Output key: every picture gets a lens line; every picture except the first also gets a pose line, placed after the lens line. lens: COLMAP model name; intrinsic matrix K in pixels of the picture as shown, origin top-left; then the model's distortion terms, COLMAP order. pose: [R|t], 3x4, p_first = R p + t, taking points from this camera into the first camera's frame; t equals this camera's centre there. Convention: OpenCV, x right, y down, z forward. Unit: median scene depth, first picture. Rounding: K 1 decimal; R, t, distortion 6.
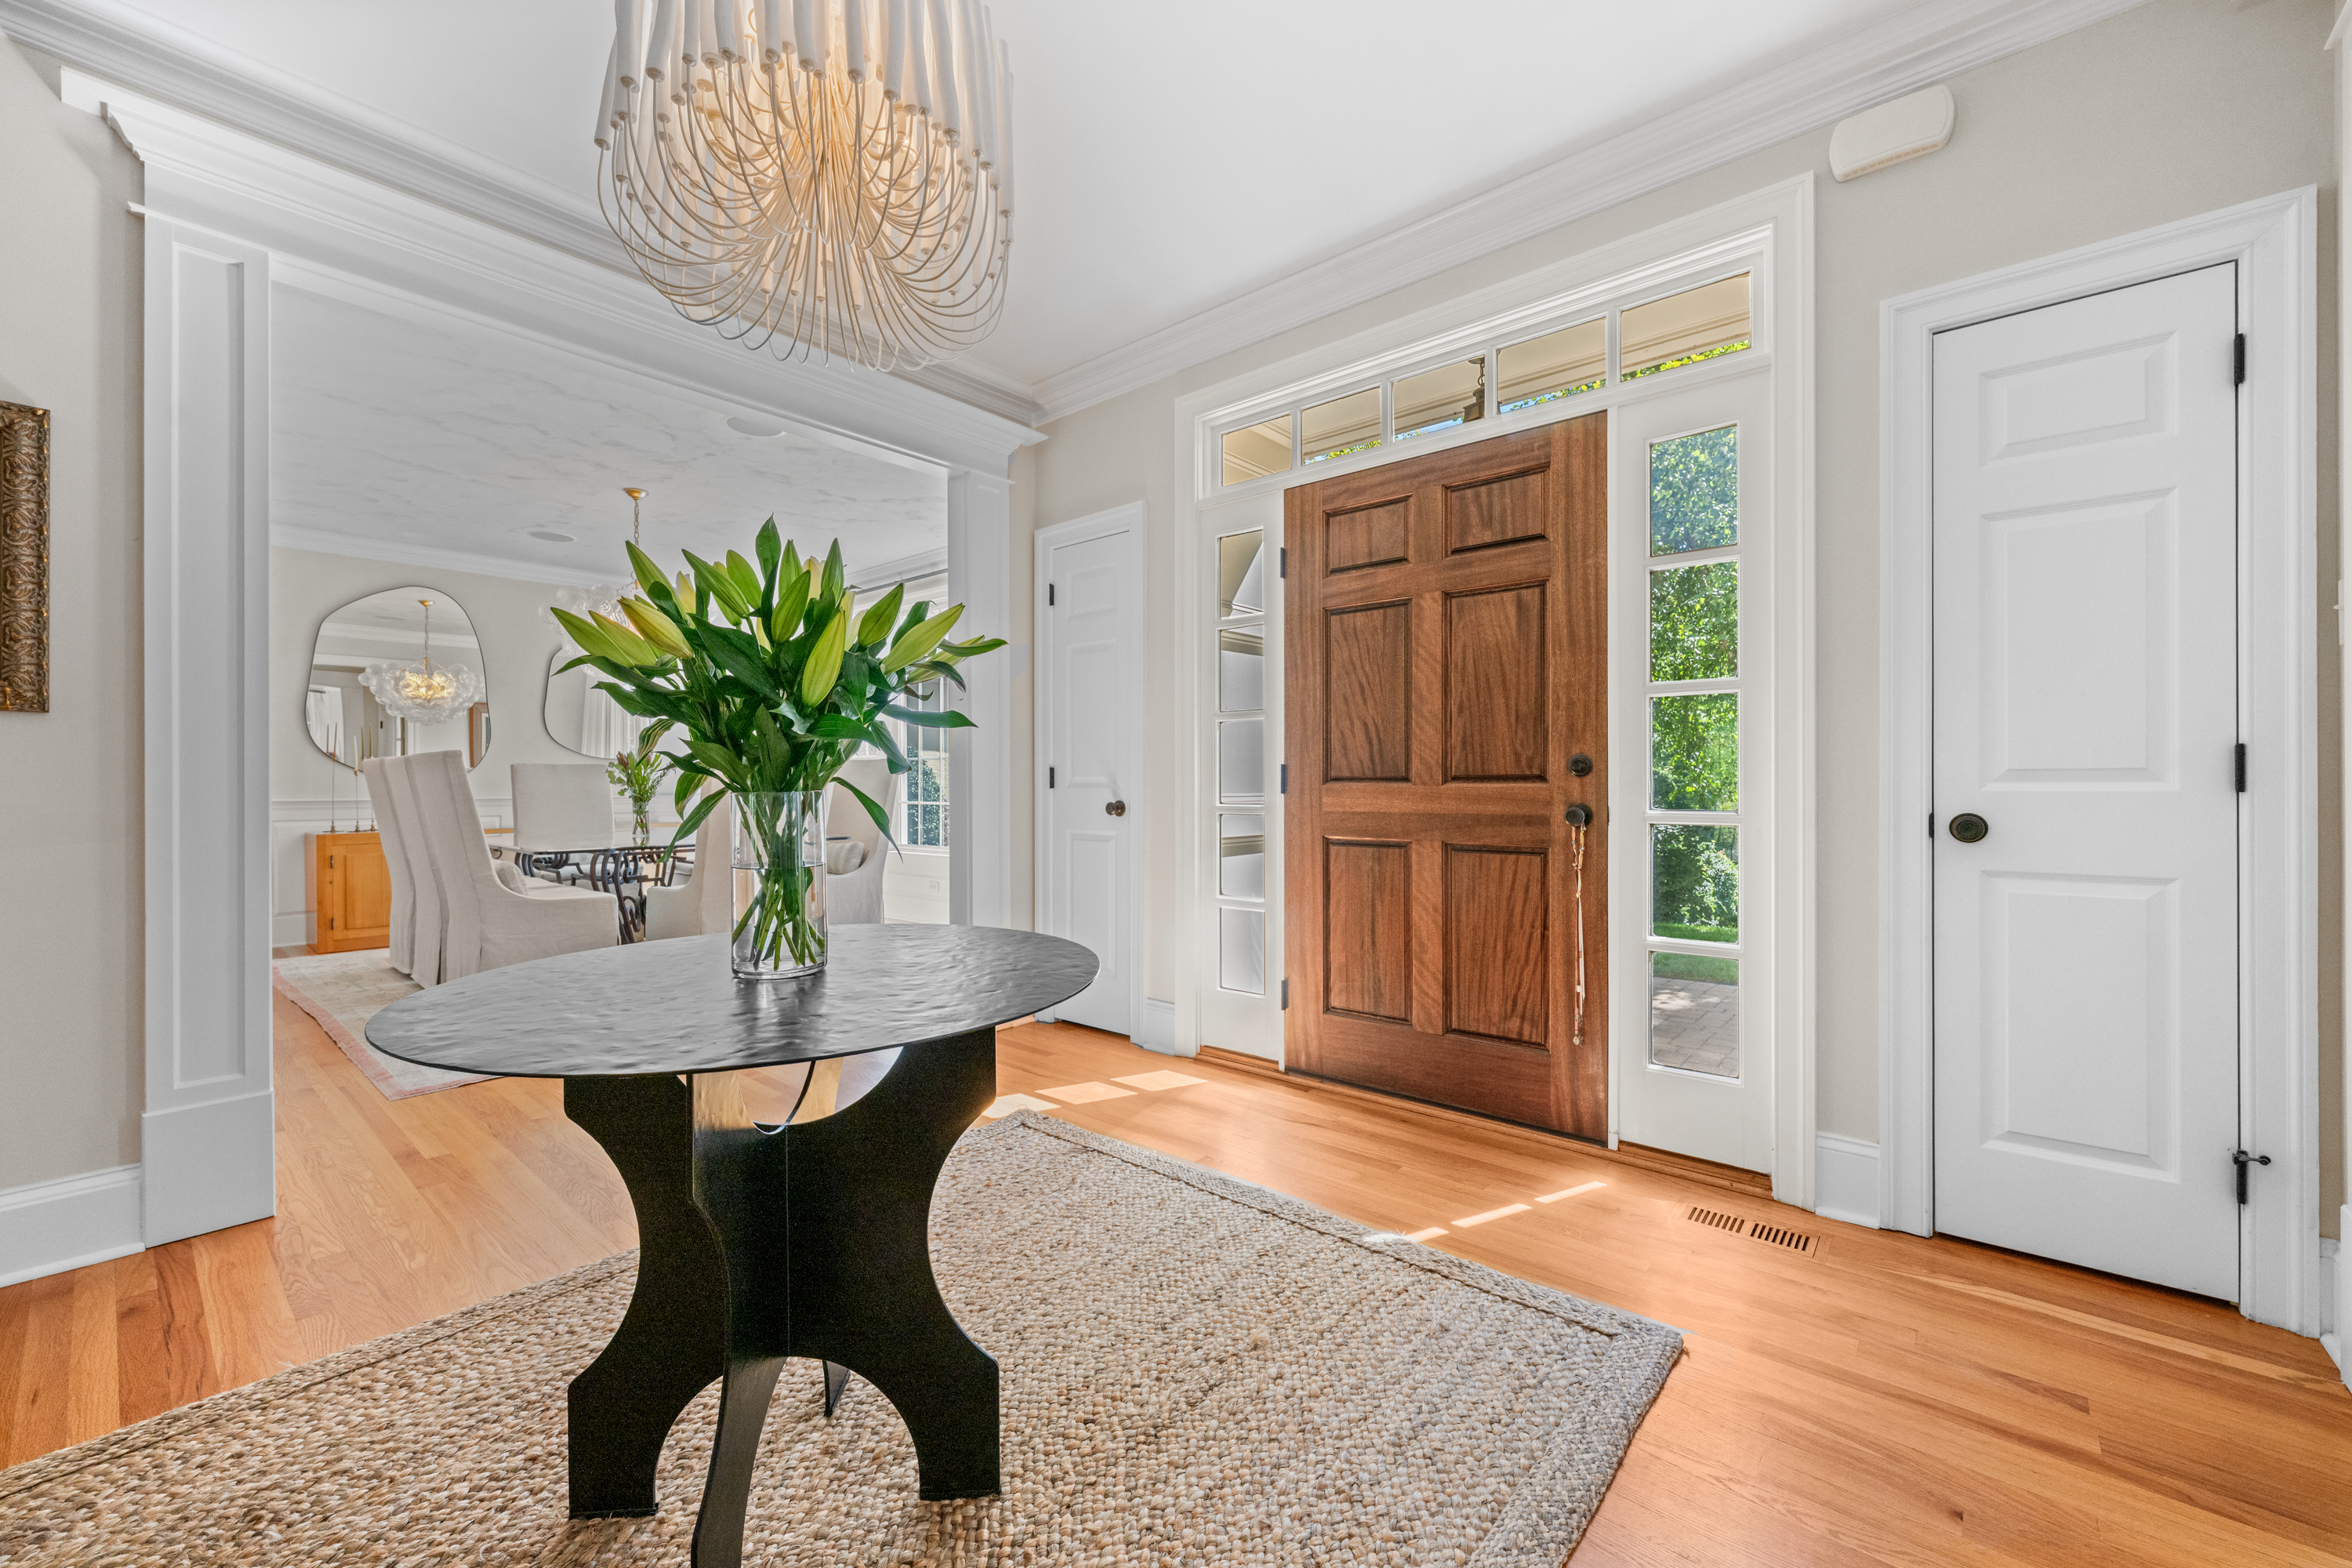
lens RADIAL K [[936.3, 0, 1185.3], [0, 936.3, 785.6], [0, 0, 1]] dist [0.001167, -0.000125]
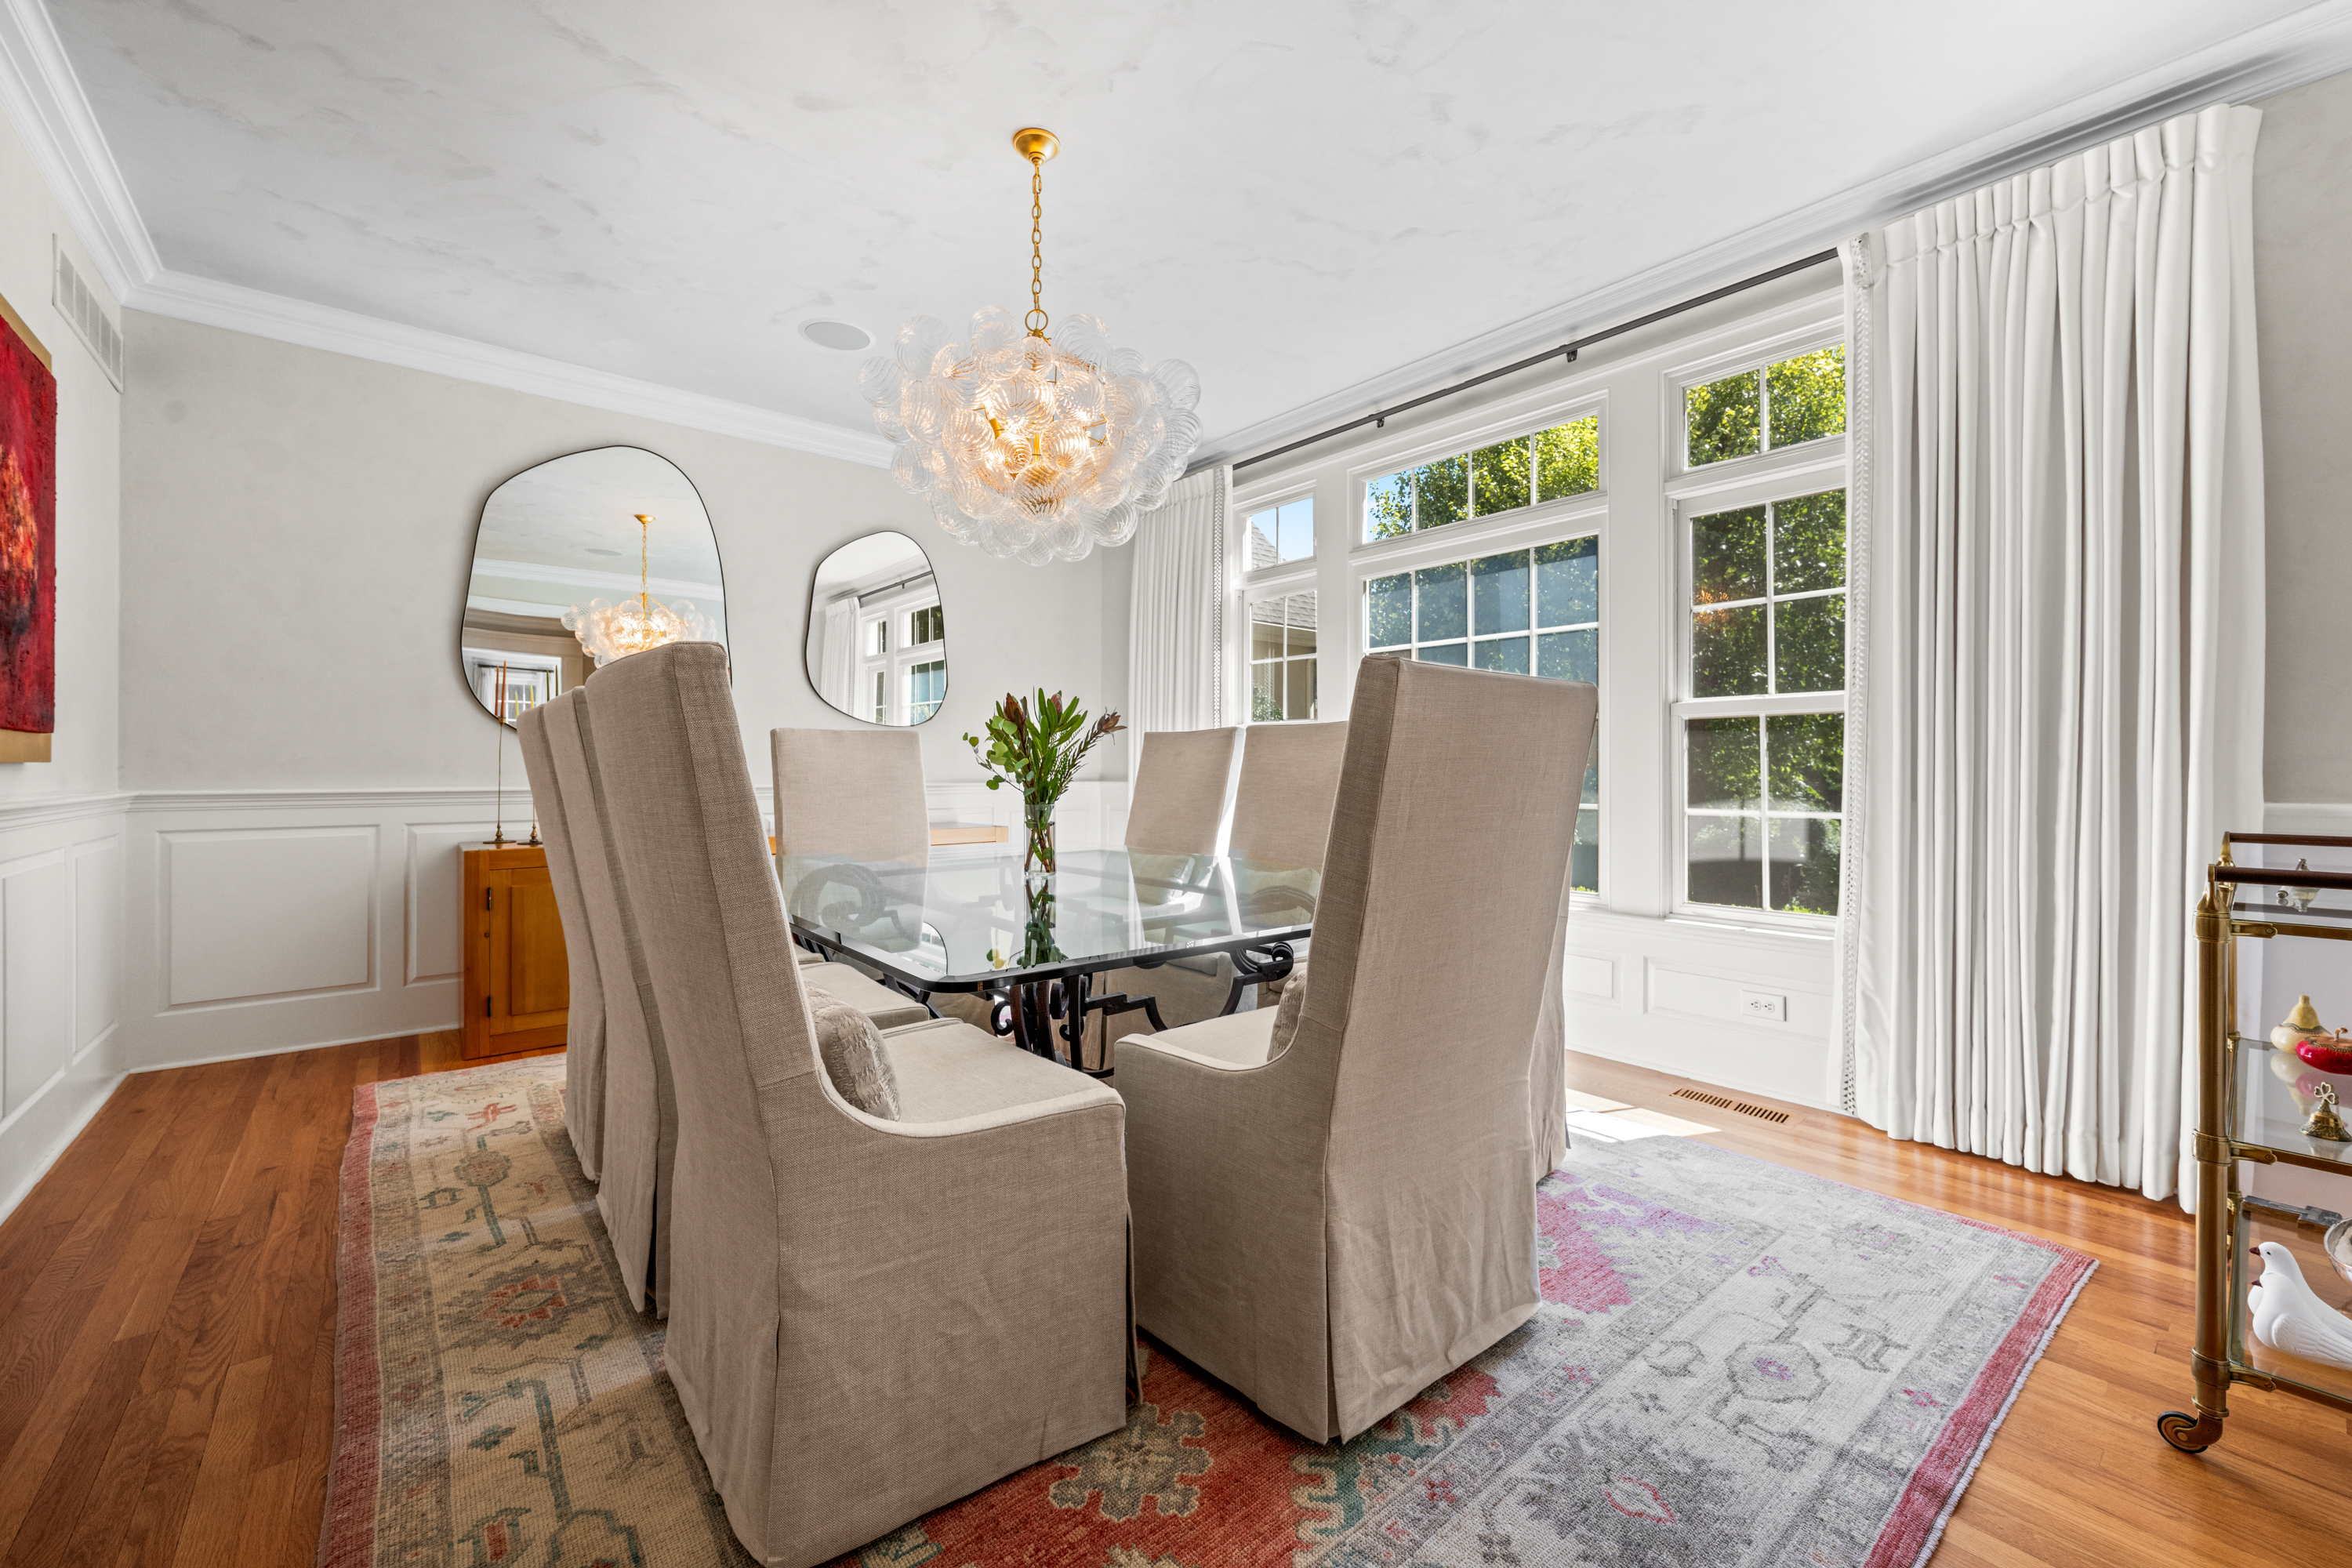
lens RADIAL K [[936.3, 0, 1165.1], [0, 936.3, 777.4], [0, 0, 1]] dist [0.001167, -0.000125]
pose [[0.984146, 0.008942, -0.177137, -0.397433], [-0.008157, 0.999953, 0.005160, 0.001972], [0.177175, -0.003633, 0.984173, 0.502125]]
